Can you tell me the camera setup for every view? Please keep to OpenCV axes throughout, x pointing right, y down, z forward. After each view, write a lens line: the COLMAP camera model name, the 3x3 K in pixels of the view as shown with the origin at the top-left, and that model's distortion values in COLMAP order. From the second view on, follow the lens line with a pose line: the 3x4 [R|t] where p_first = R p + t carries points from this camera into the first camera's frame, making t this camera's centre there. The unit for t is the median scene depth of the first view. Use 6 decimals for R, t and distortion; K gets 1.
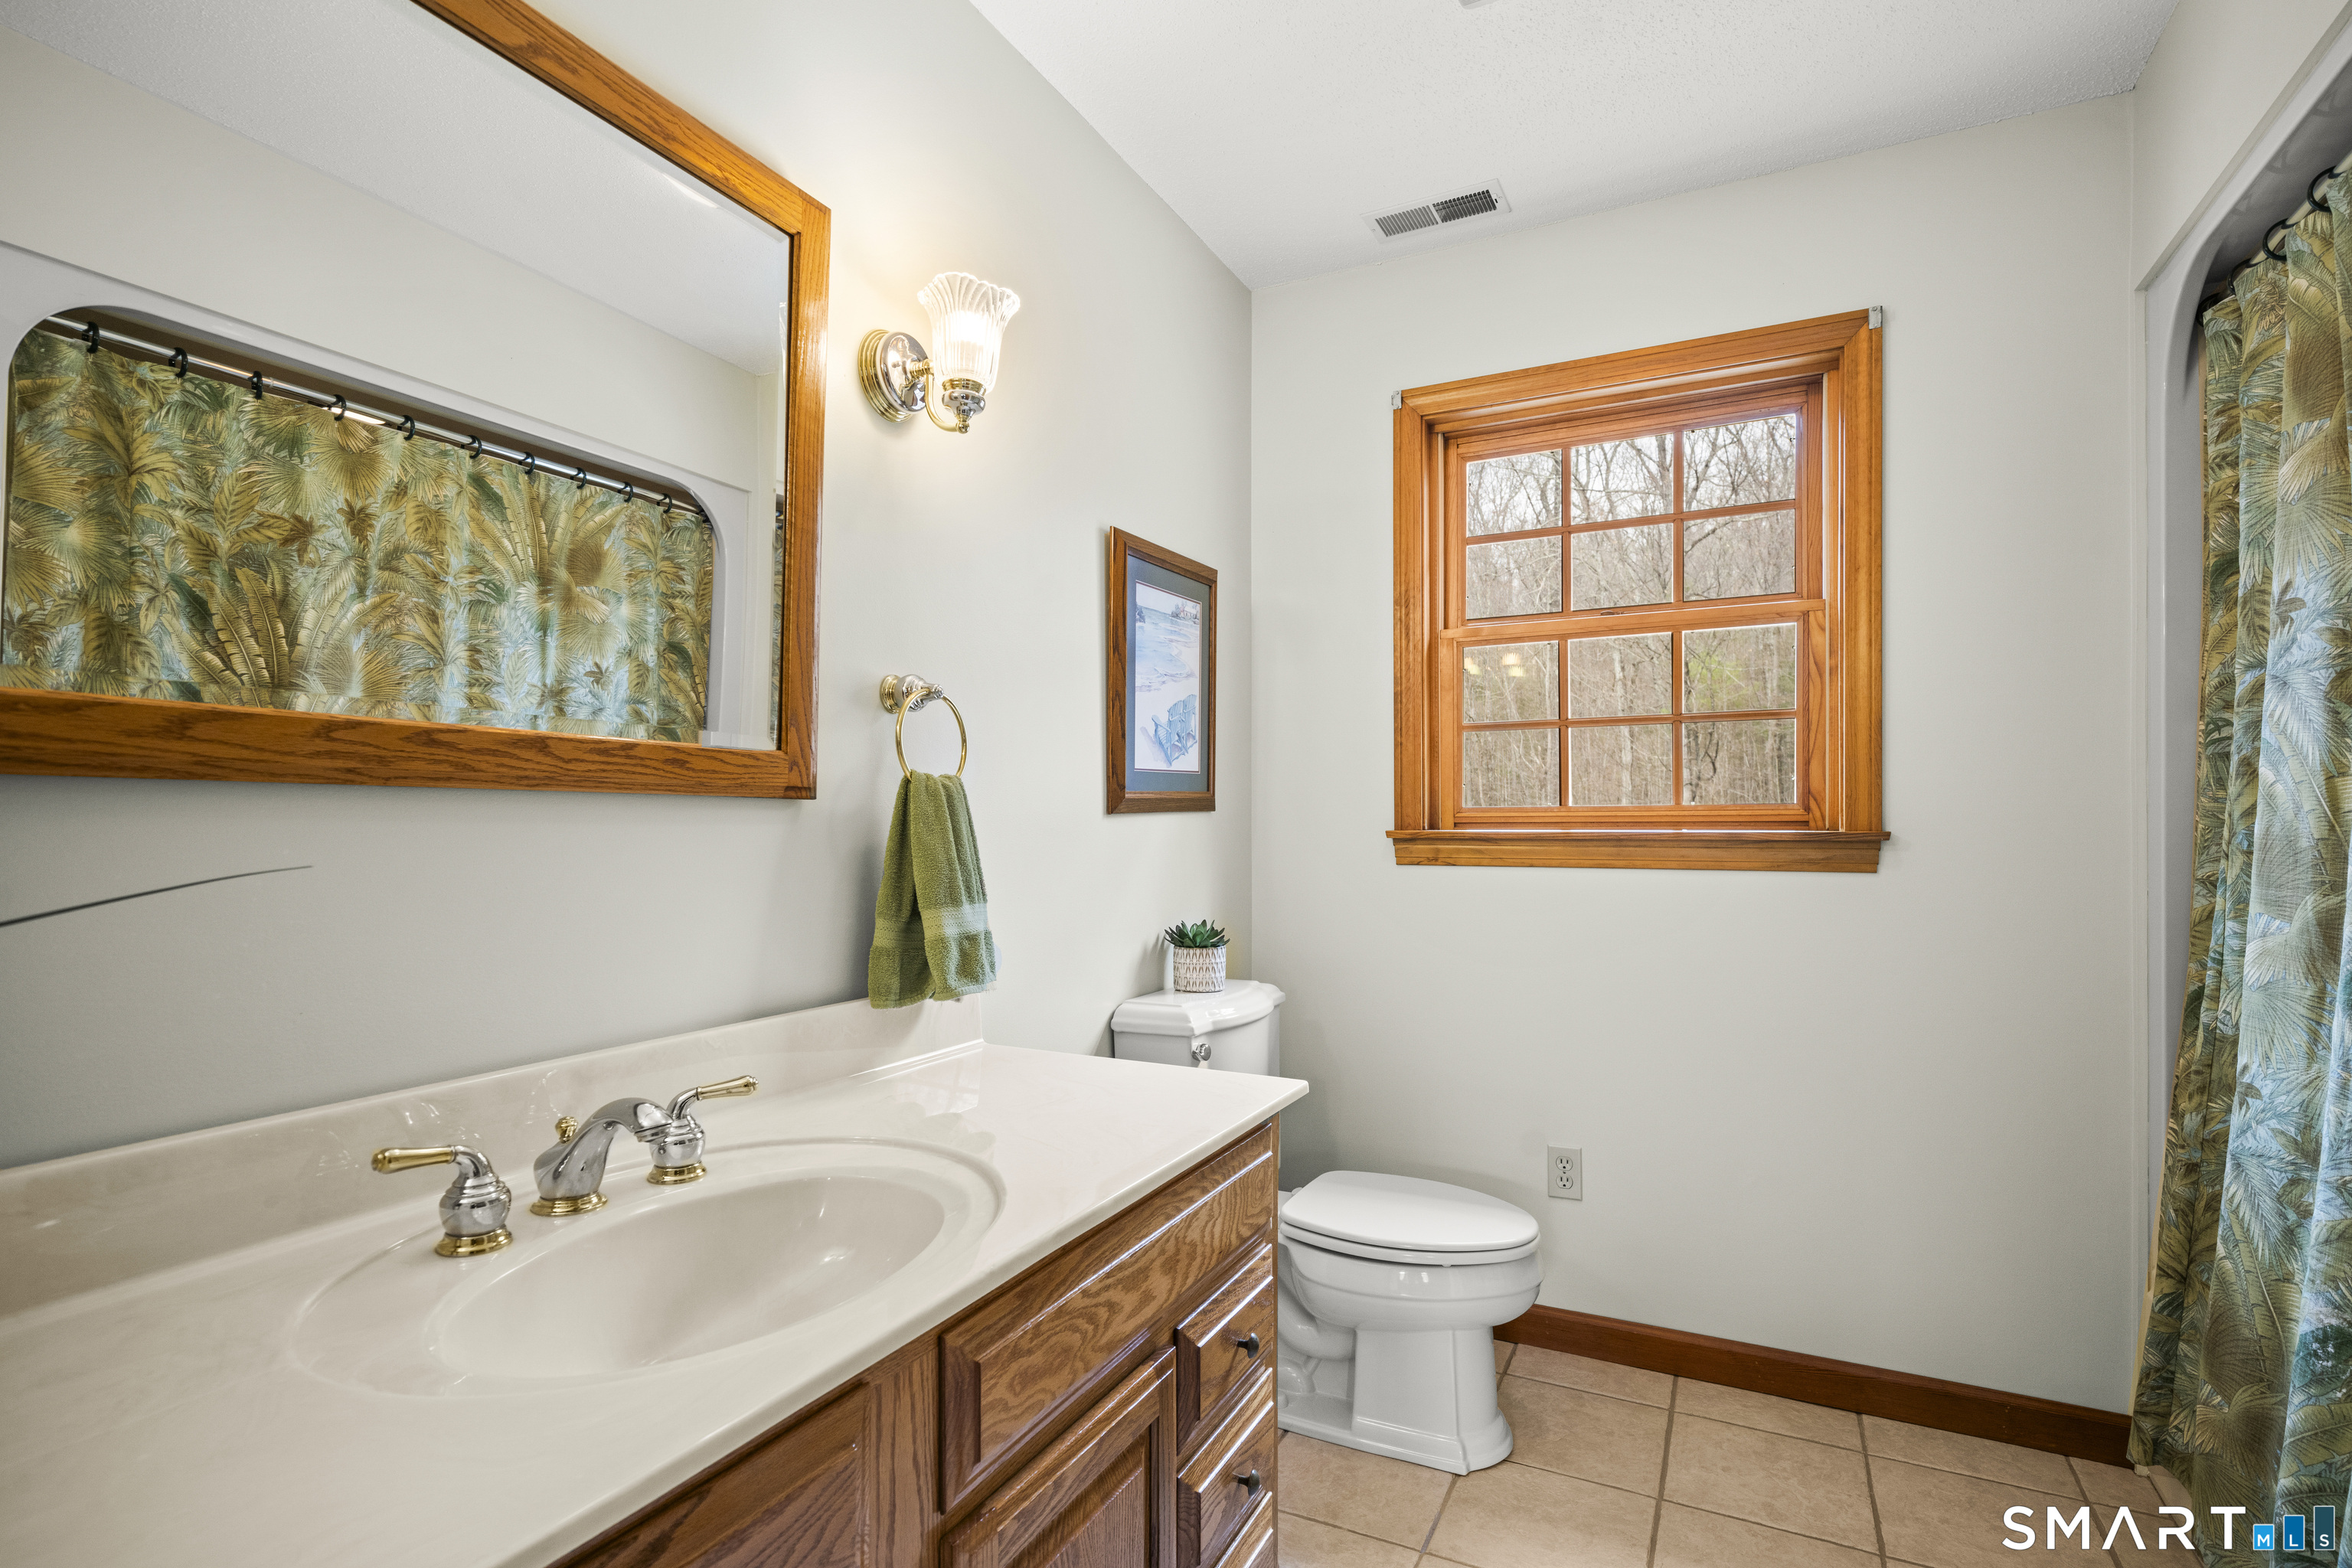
lens RADIAL K [[1144.4, 0, 1174.1], [0, 1144.4, 822.7], [0, 0, 1]] dist [0.013046, -0.001010]
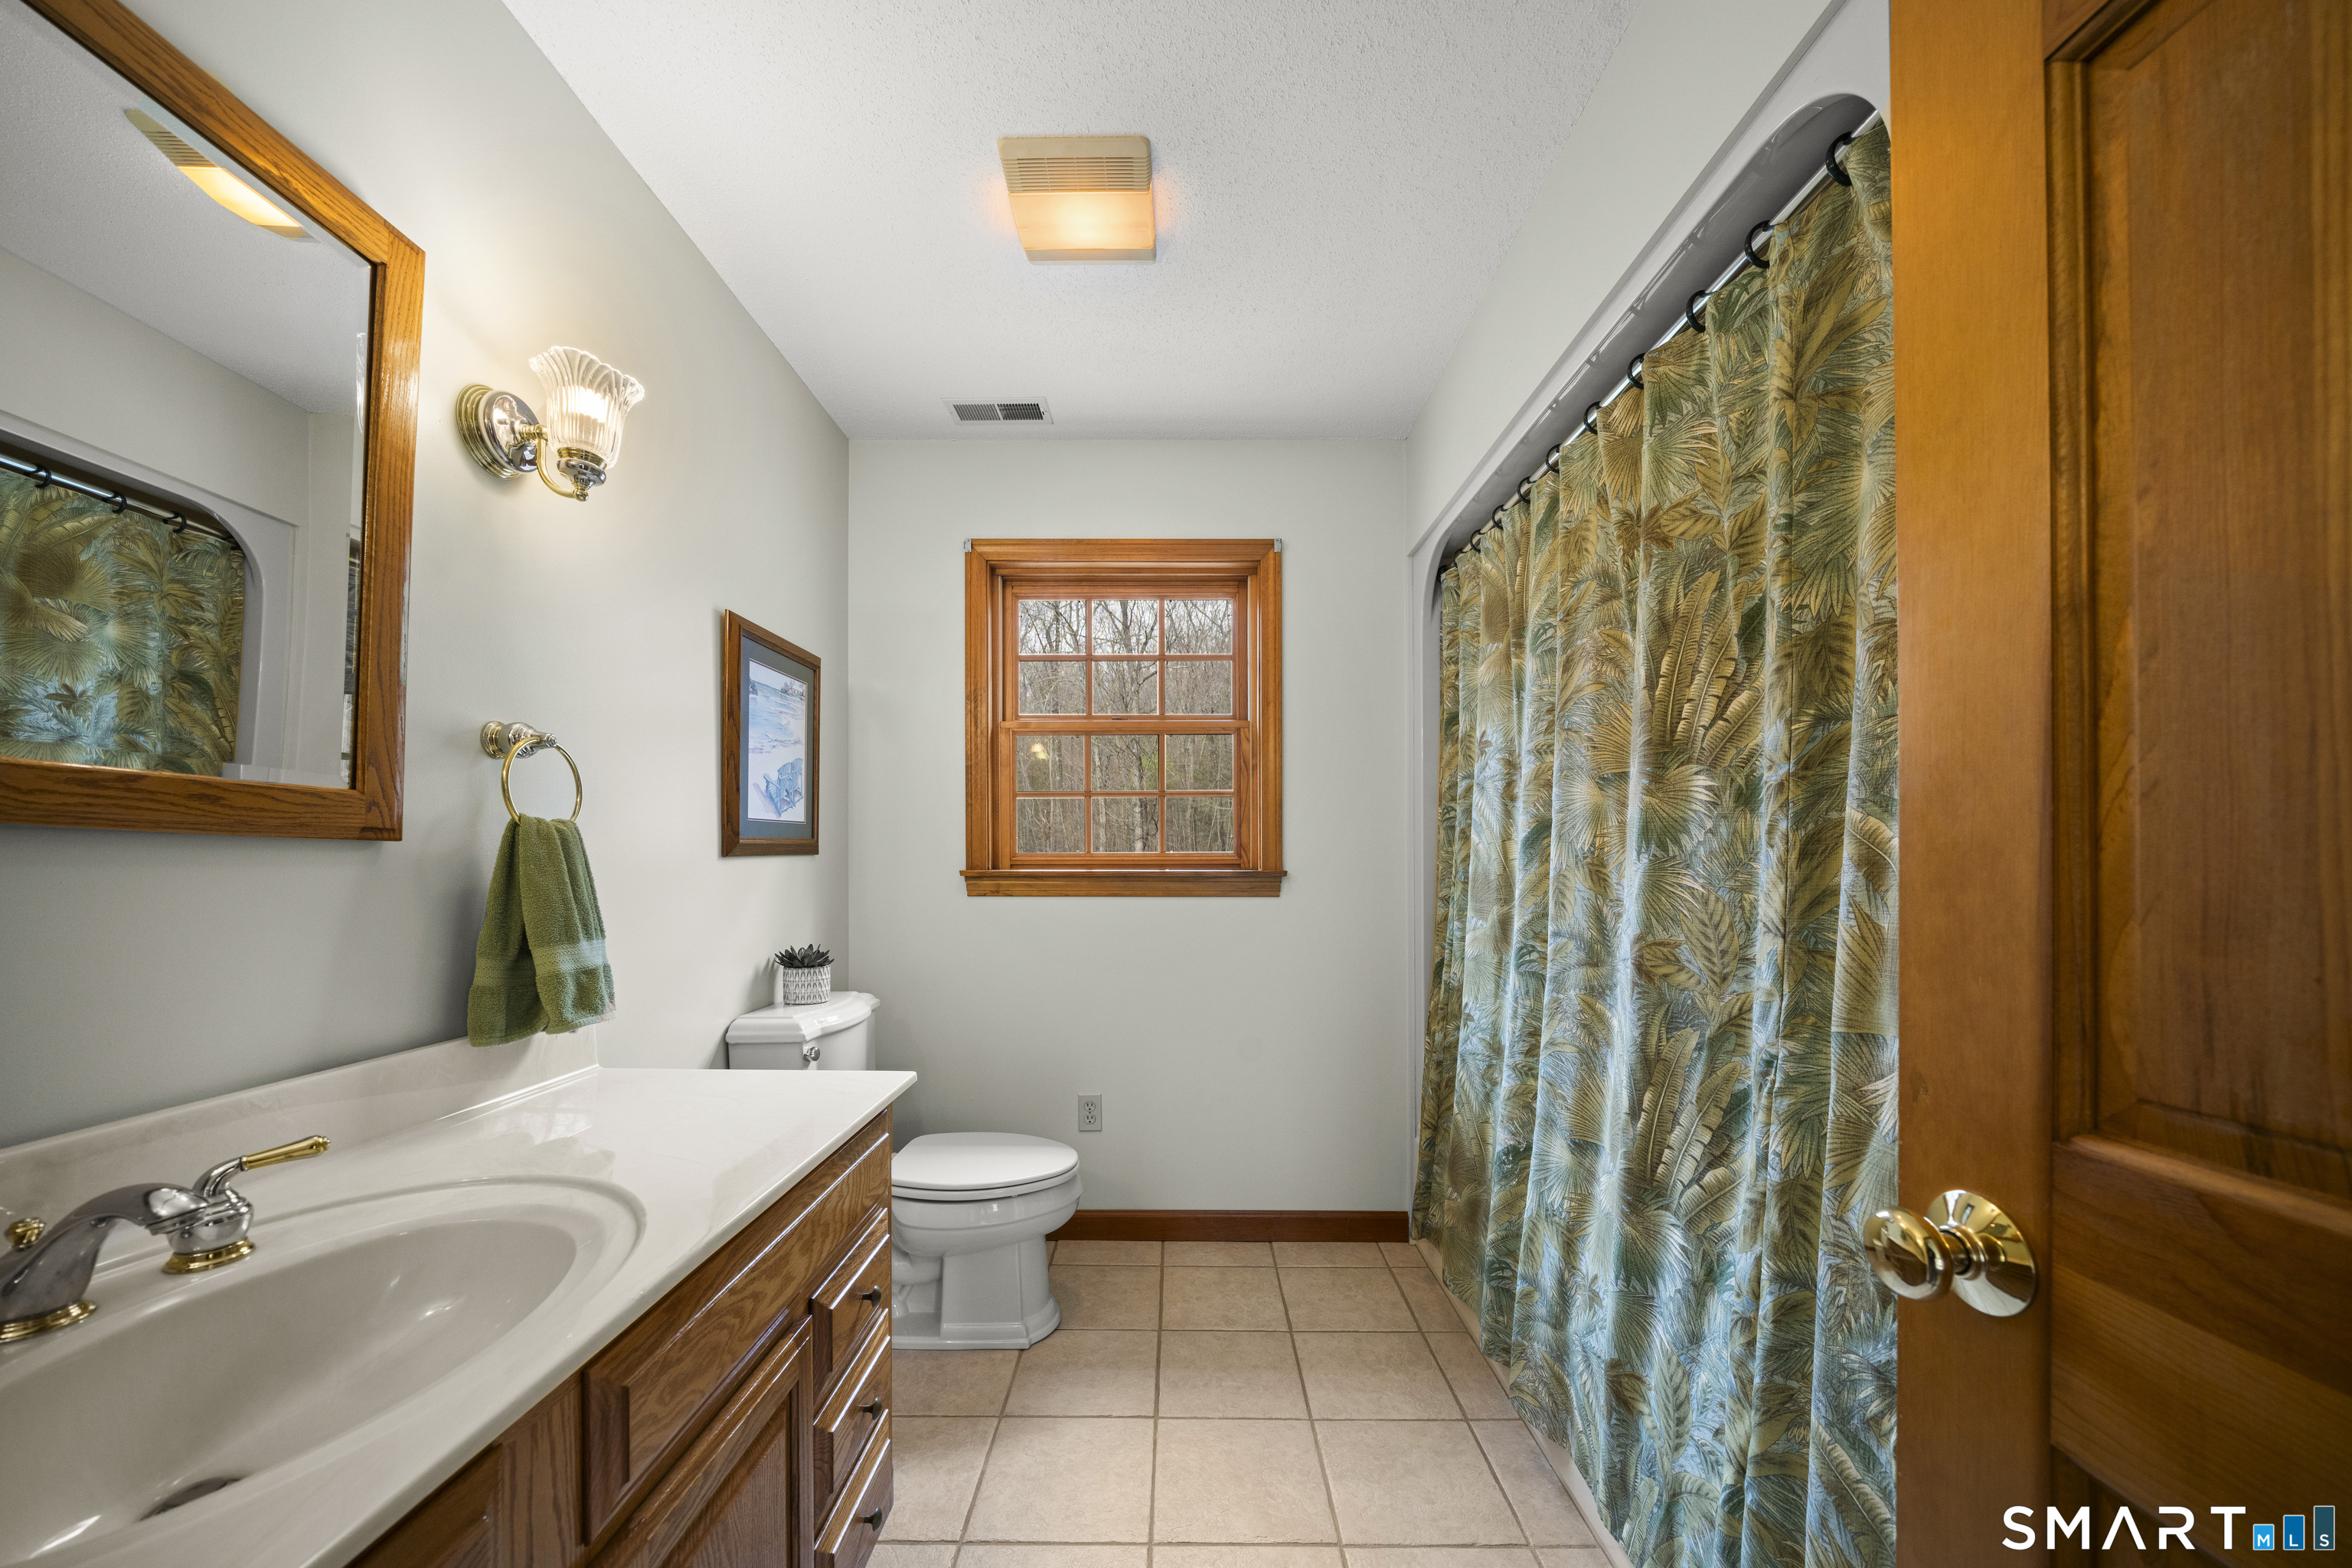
lens RADIAL K [[828.8, 0, 1171.6], [0, 828.8, 862.2], [0, 0, 1]] dist [-0.000768, -0.000097]
pose [[0.893477, 0.002434, 0.449103, -0.037274], [-0.001925, 0.999997, -0.001591, -0.002101], [-0.449106, 0.000557, 0.893479, 0.060421]]
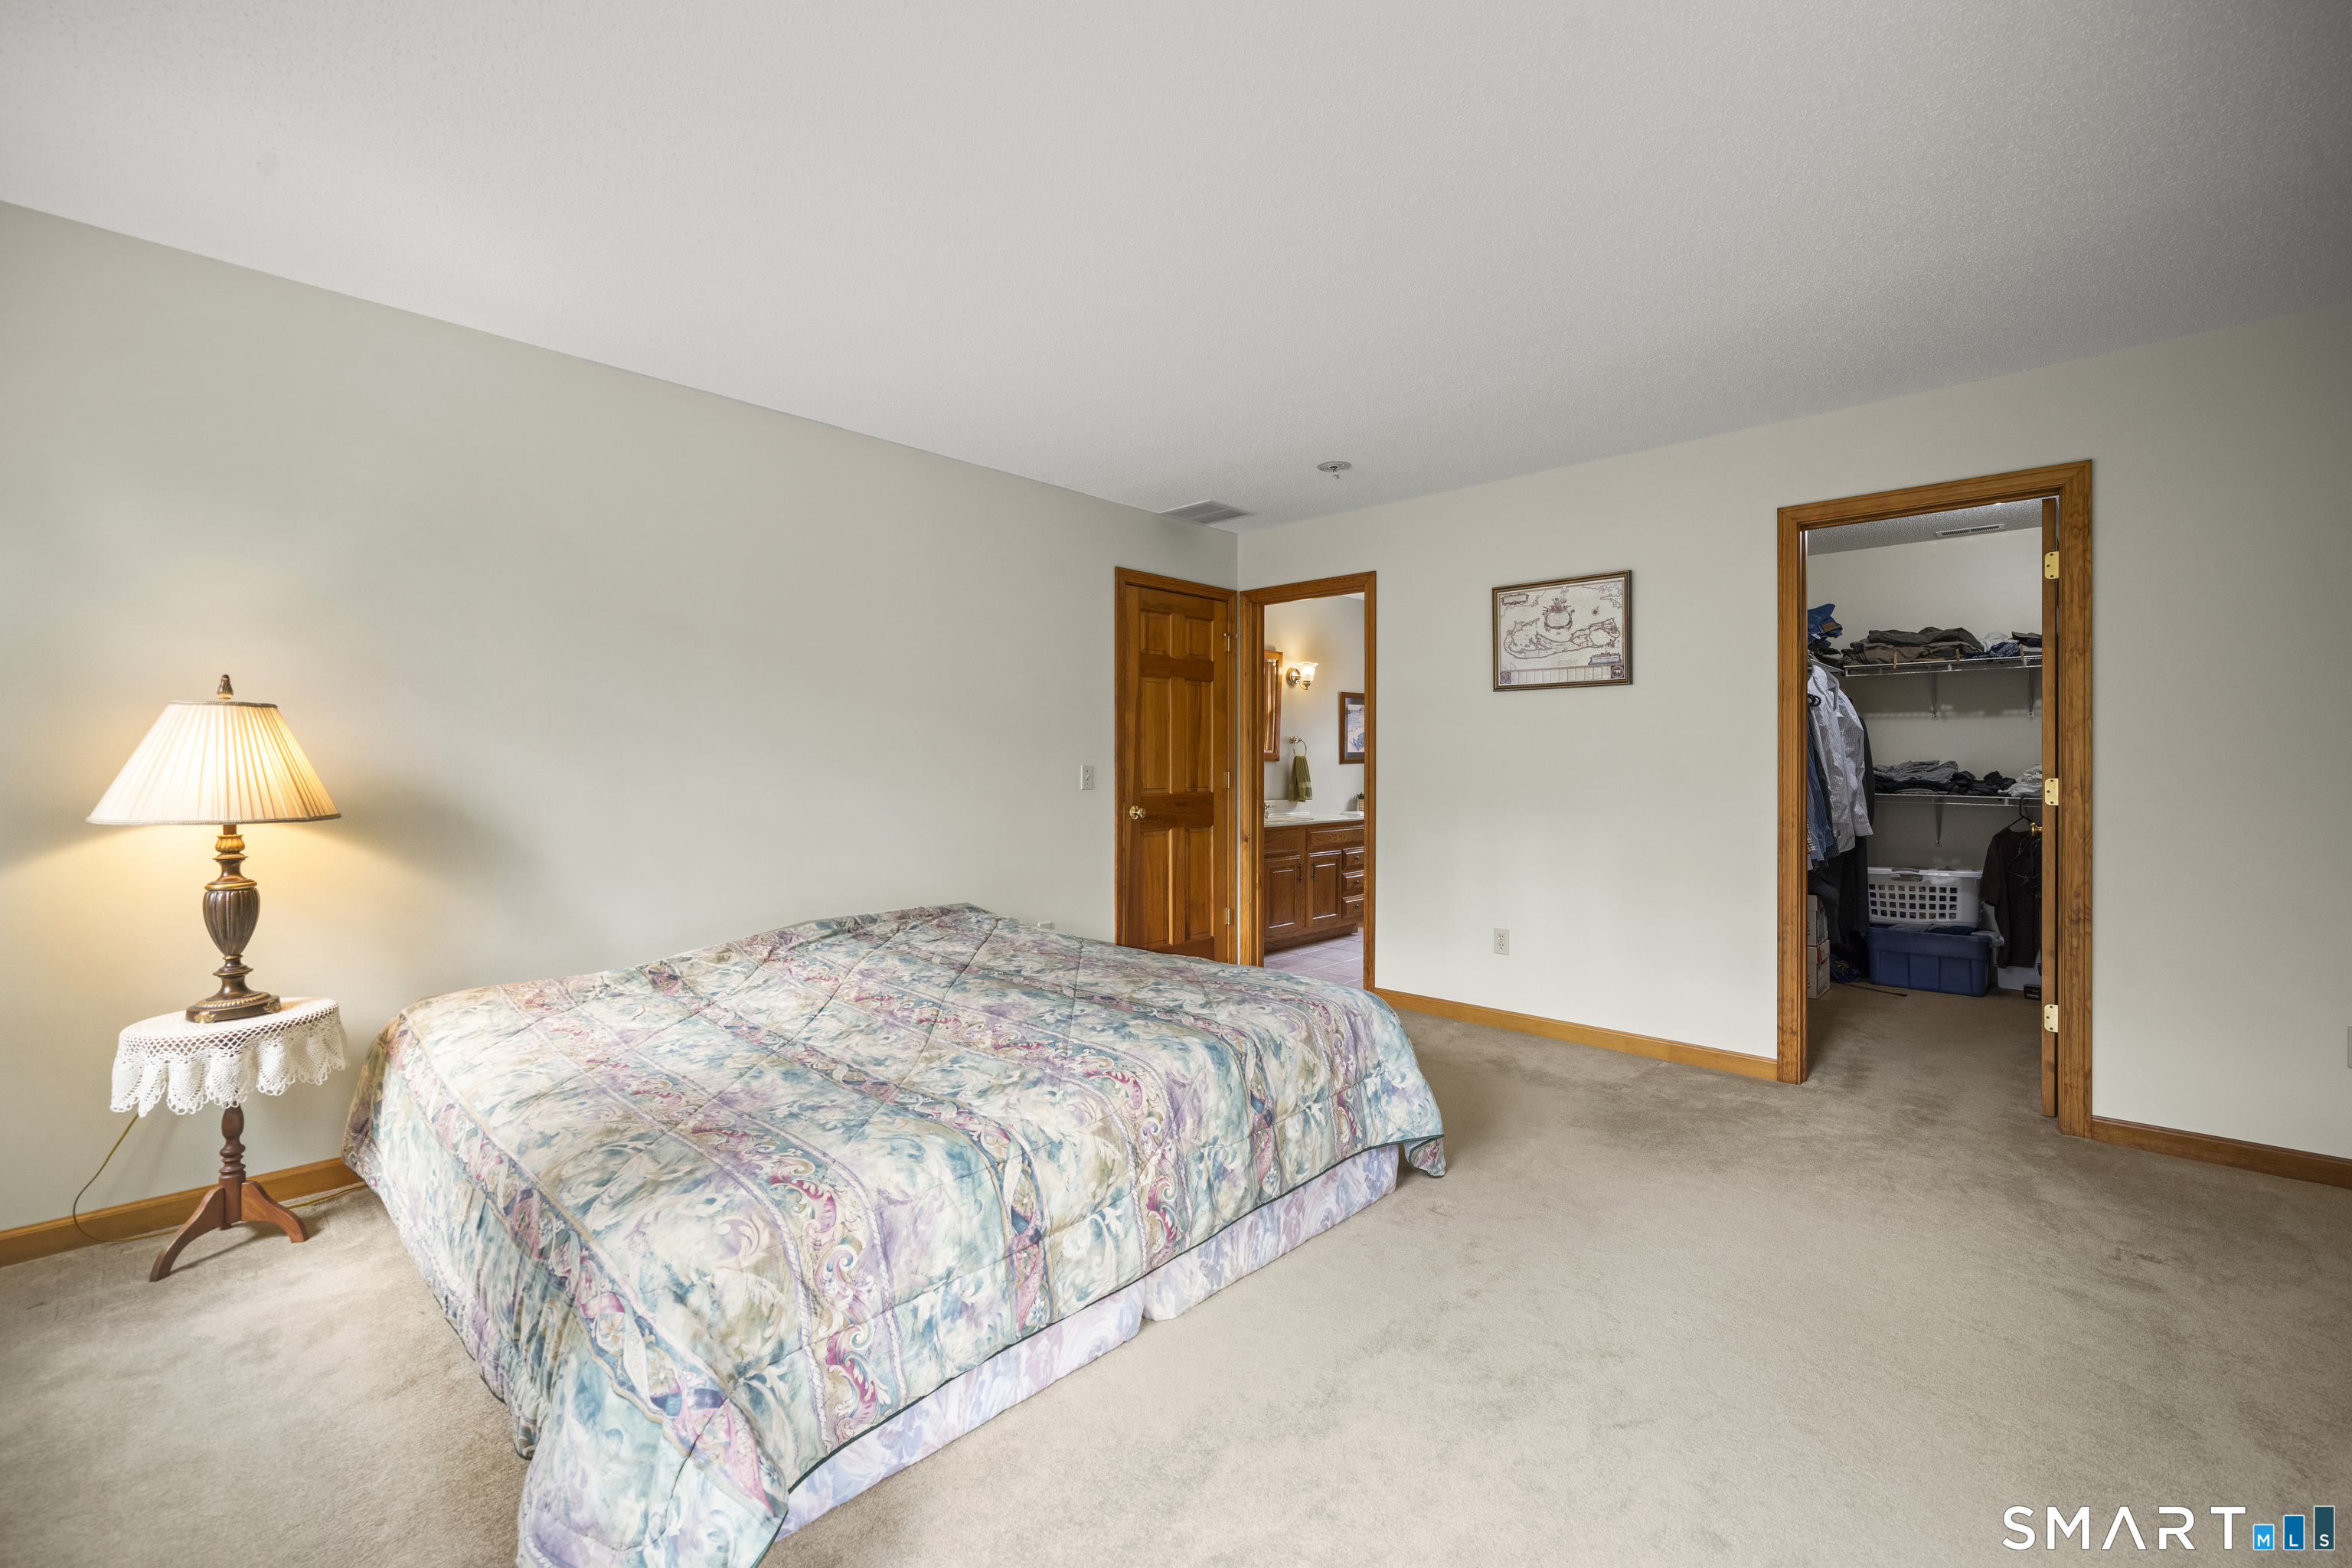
lens RADIAL K [[968.2, 0, 1185.1], [0, 968.2, 765.0], [0, 0, 1]] dist [-0.000766, 0.000152]
pose [[0.959909, 0.000822, -0.280309, 0.495971], [0.000071, 0.999995, 0.003175, -0.016547], [0.280310, -0.003067, 0.959905, -3.220798]]
